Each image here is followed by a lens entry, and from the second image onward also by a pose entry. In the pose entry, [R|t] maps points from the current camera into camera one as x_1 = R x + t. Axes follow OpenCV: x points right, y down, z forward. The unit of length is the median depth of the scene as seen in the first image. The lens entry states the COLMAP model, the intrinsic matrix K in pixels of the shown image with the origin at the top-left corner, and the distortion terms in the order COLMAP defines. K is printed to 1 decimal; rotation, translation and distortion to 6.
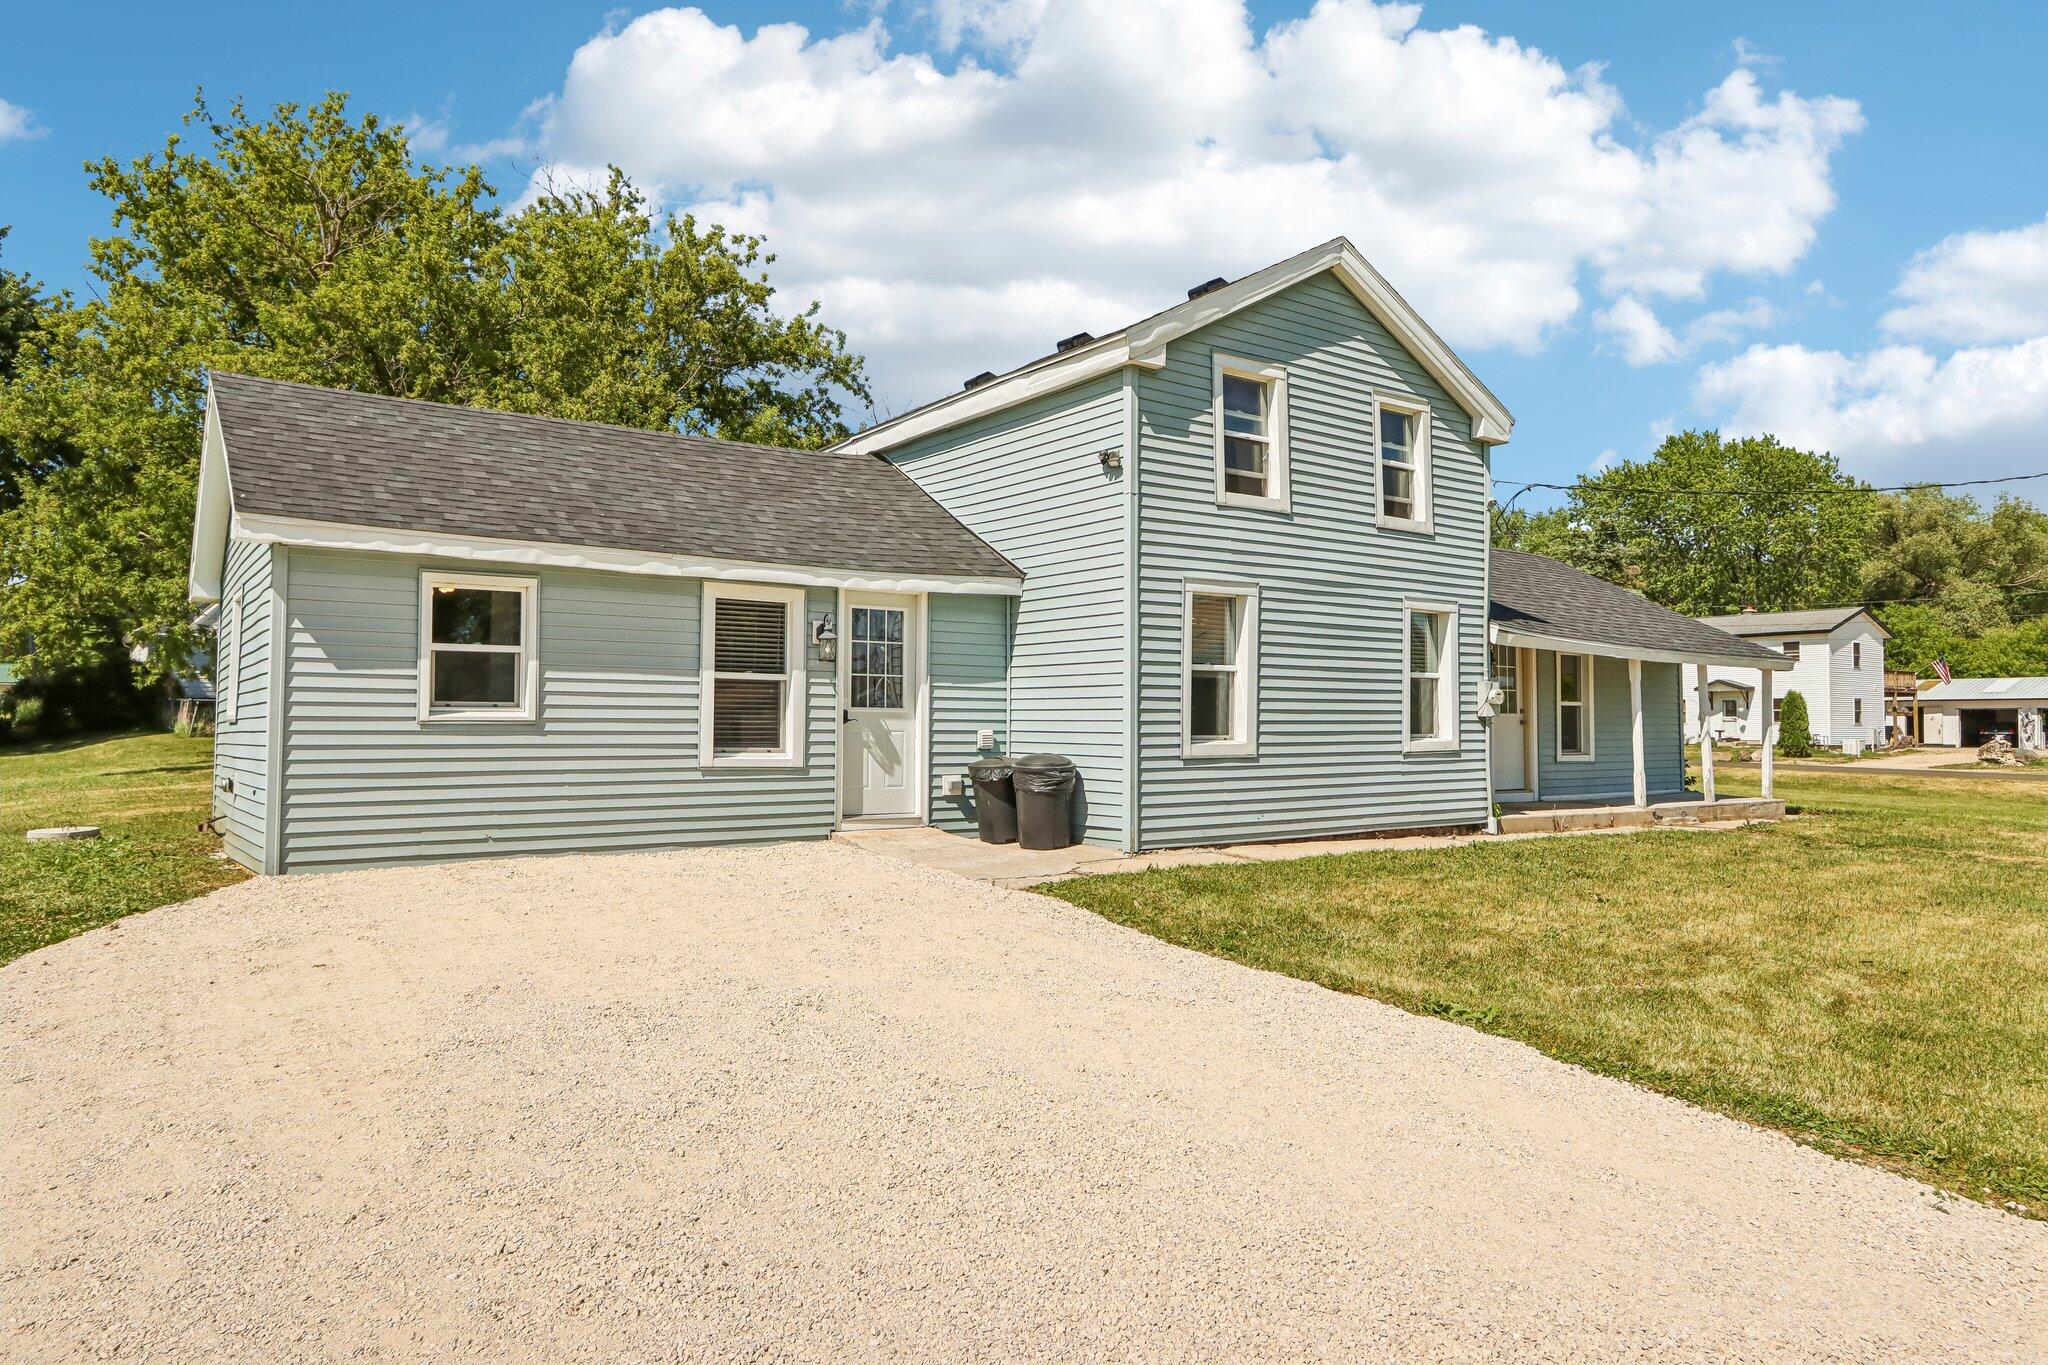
lens RADIAL K [[1296.7, 0, 1019.3], [0, 1296.7, 697.4], [0, 0, 1]] dist [-0.016479, 0.011495]
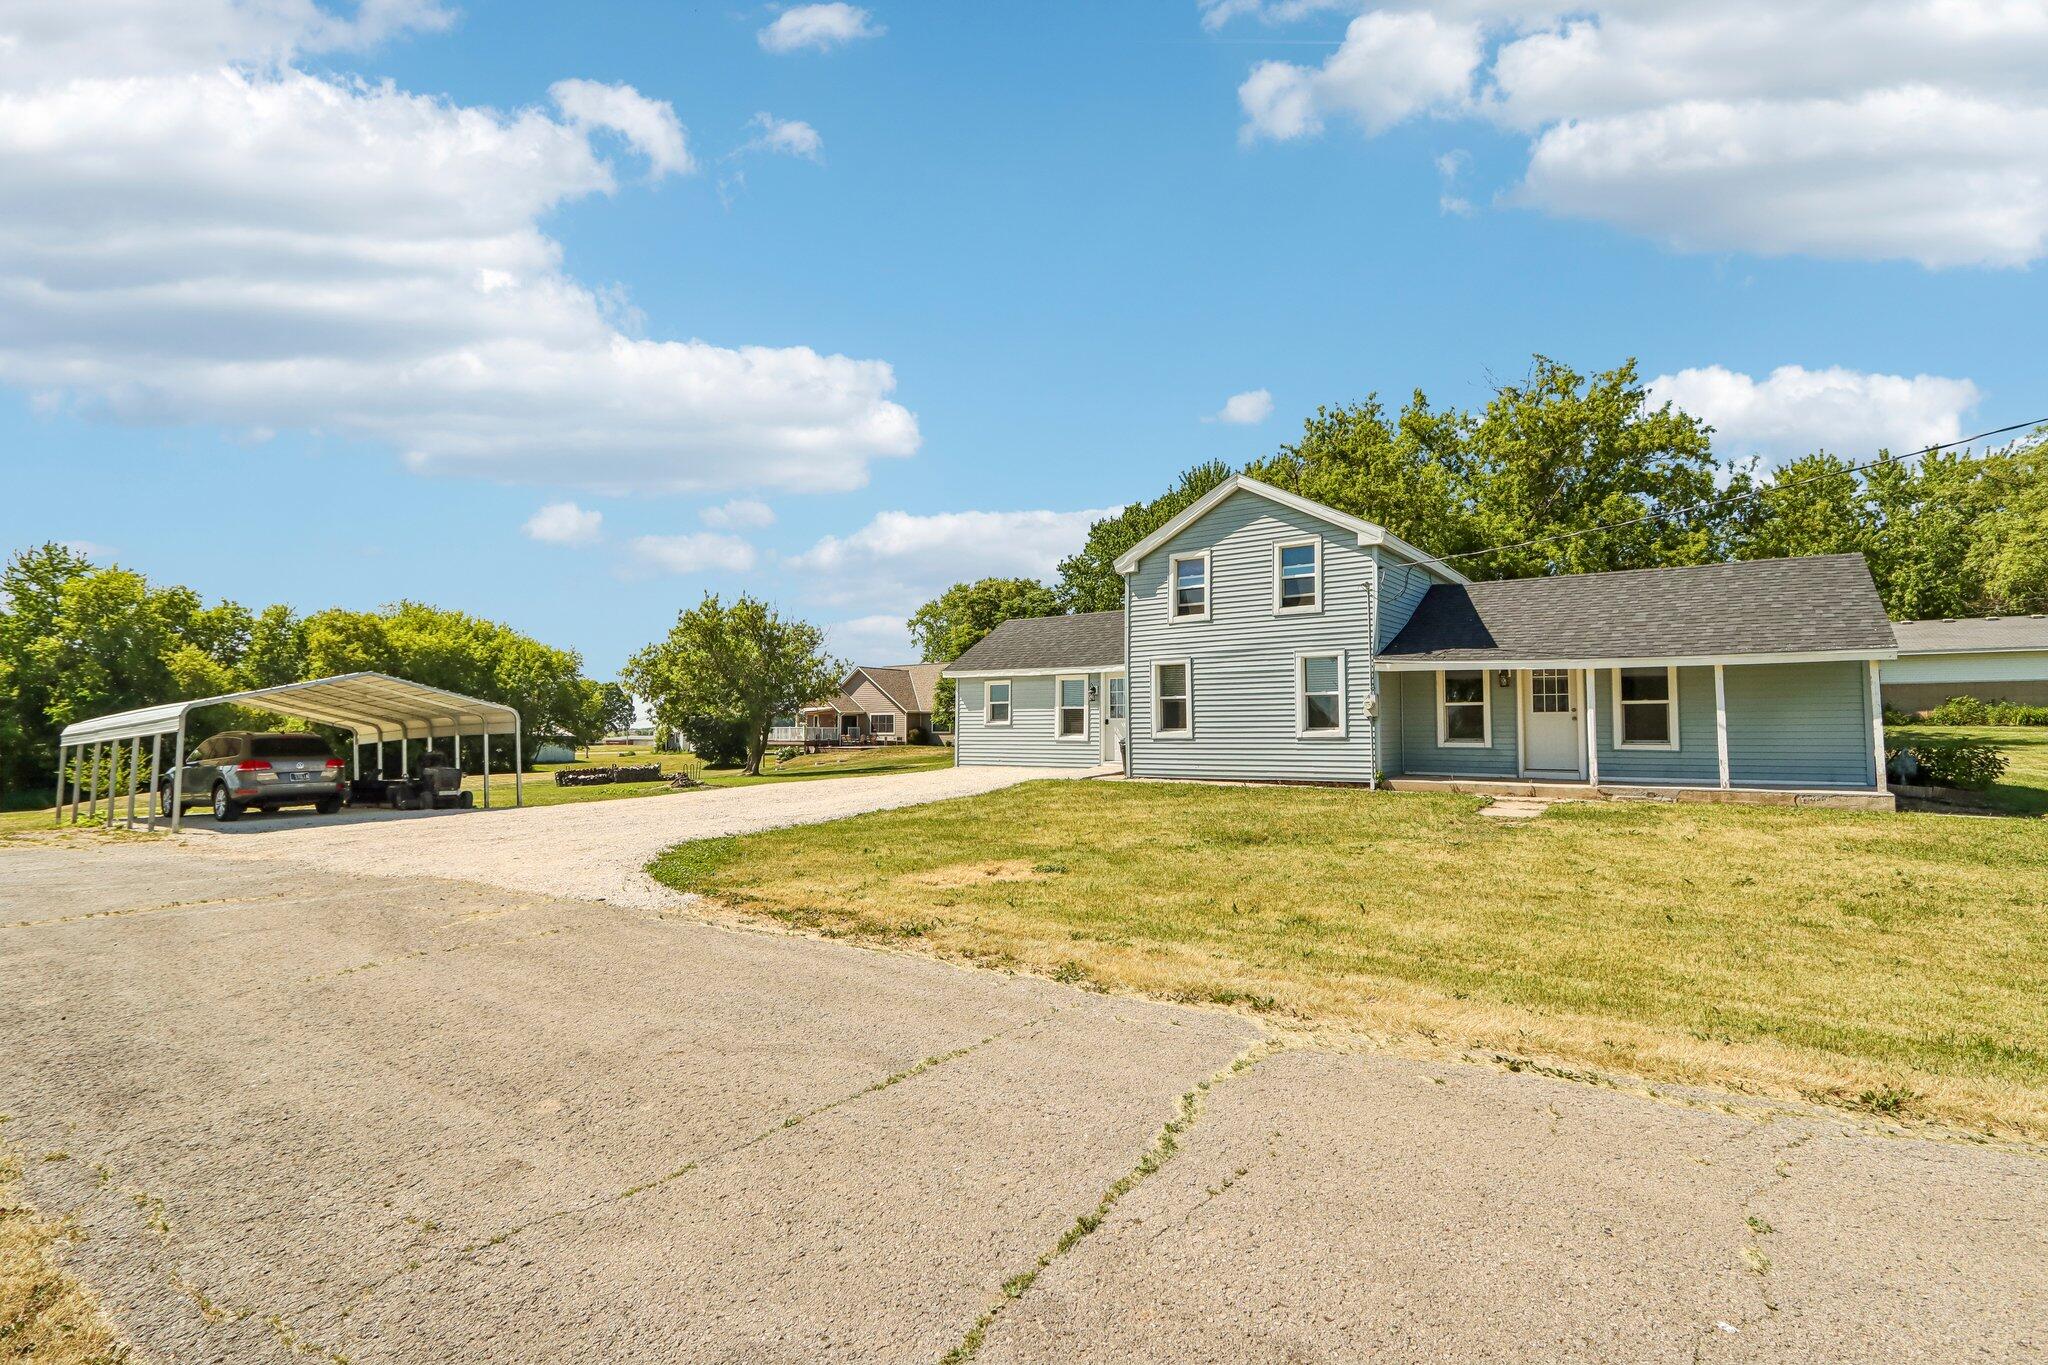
lens RADIAL K [[952.3, 0, 1025.9], [0, 952.3, 683.6], [0, 0, 1]] dist [-0.017021, 0.003224]
pose [[0.306578, -0.049002, -0.950583, 1.560896], [0.025252, 0.998741, -0.043341, 0.016546], [0.951510, -0.010717, 0.307430, 0.262041]]
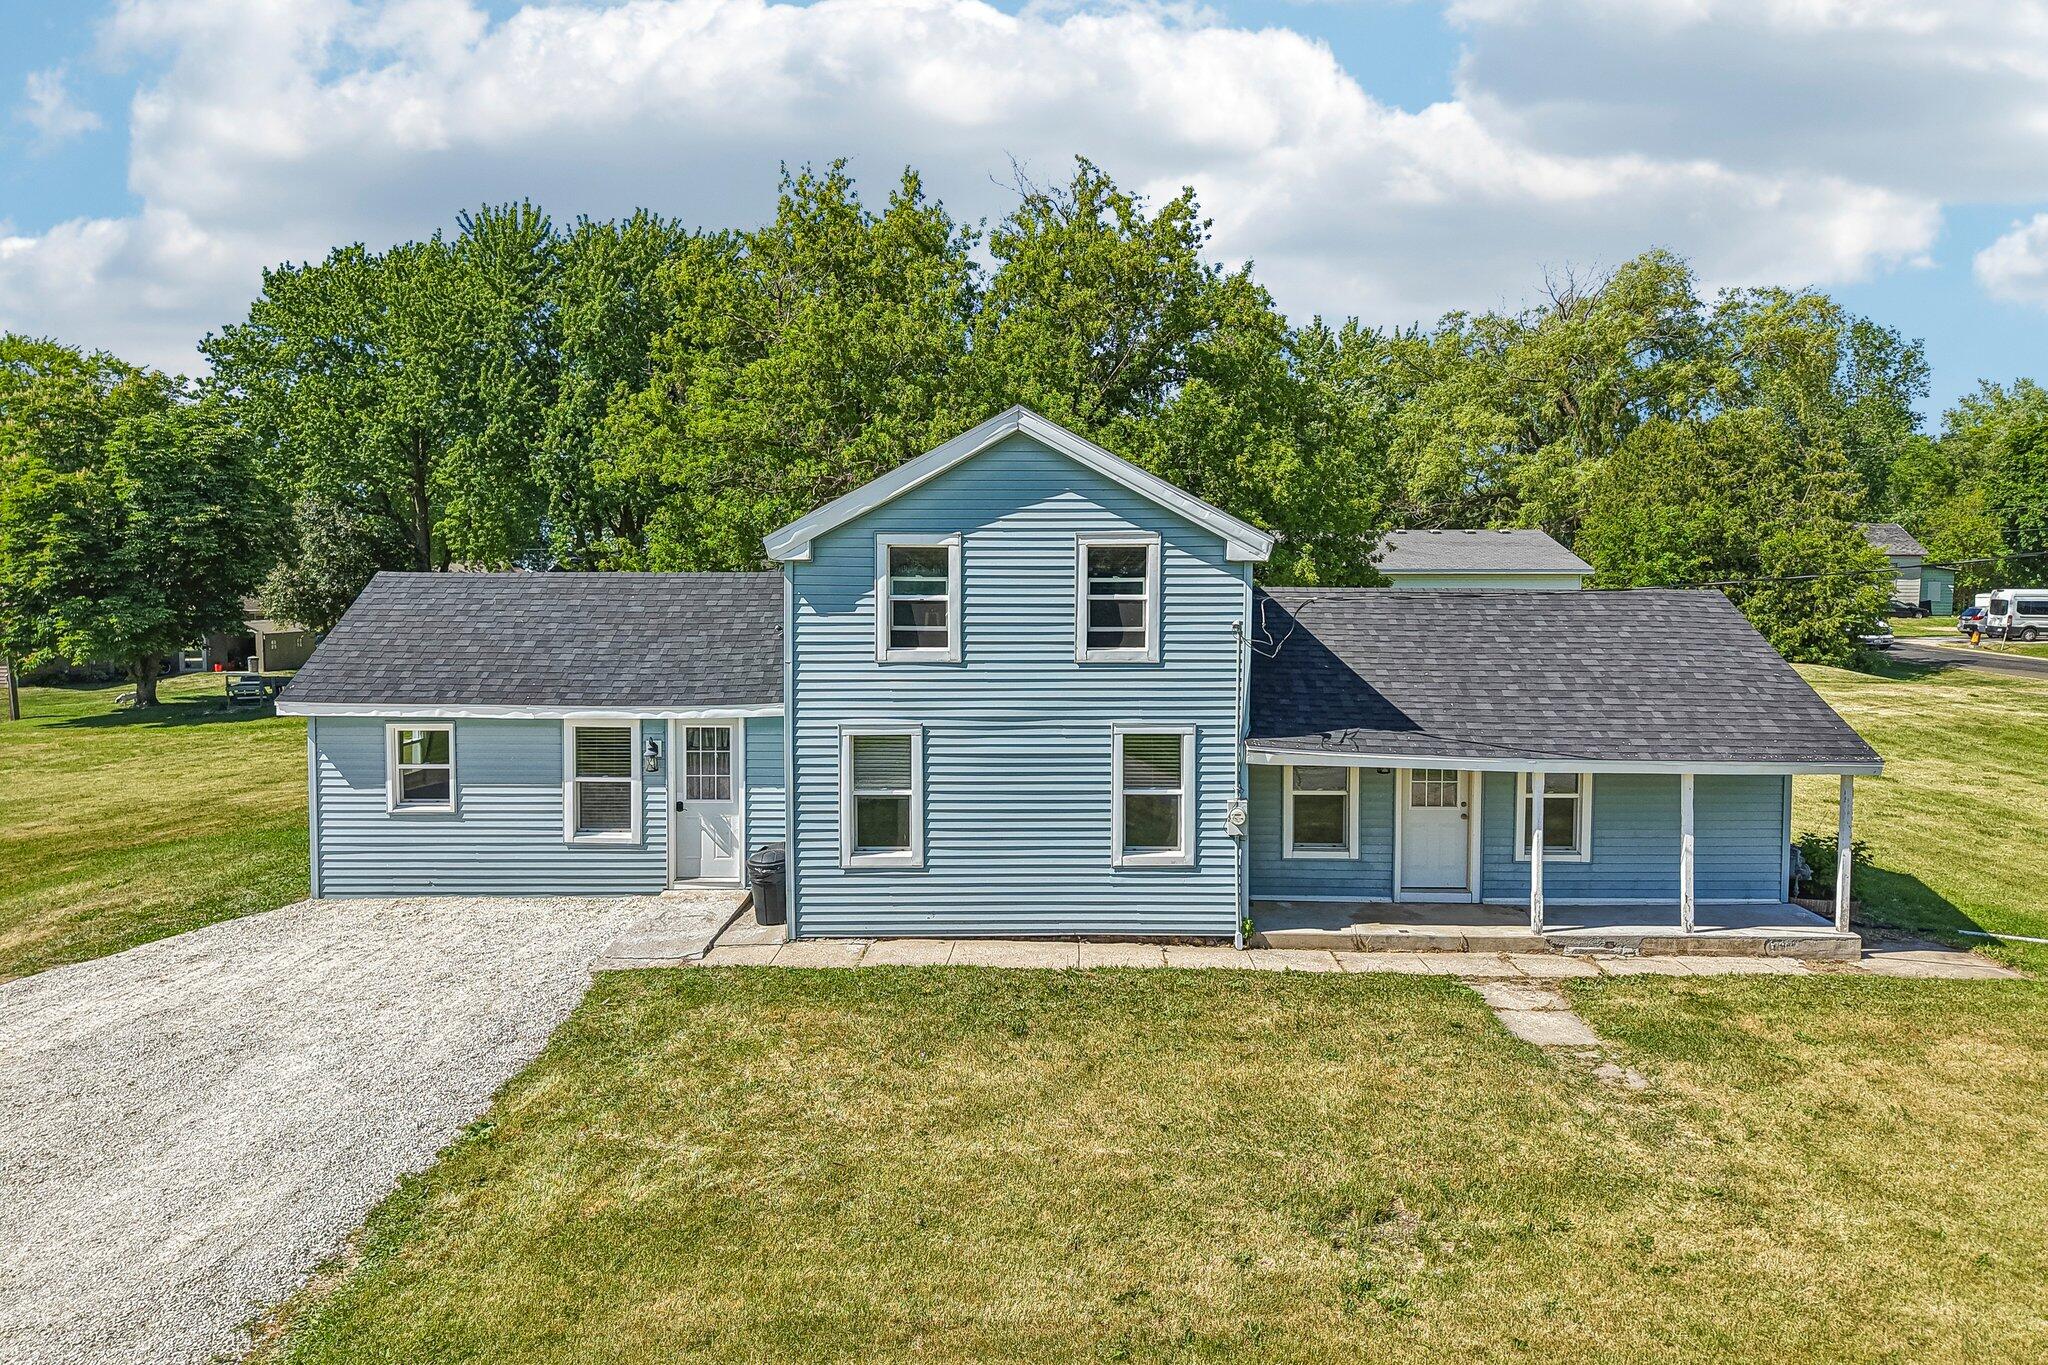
lens RADIAL K [[1368.3, 0, 1040.9], [0, 1368.3, 678.1], [0, 0, 1]] dist [0.049167, -0.047658]
pose [[0.810844, 0.037637, -0.584051, 0.992361], [0.016107, 0.996117, 0.086552, -0.234374], [0.585040, -0.079588, 0.807090, 0.054782]]
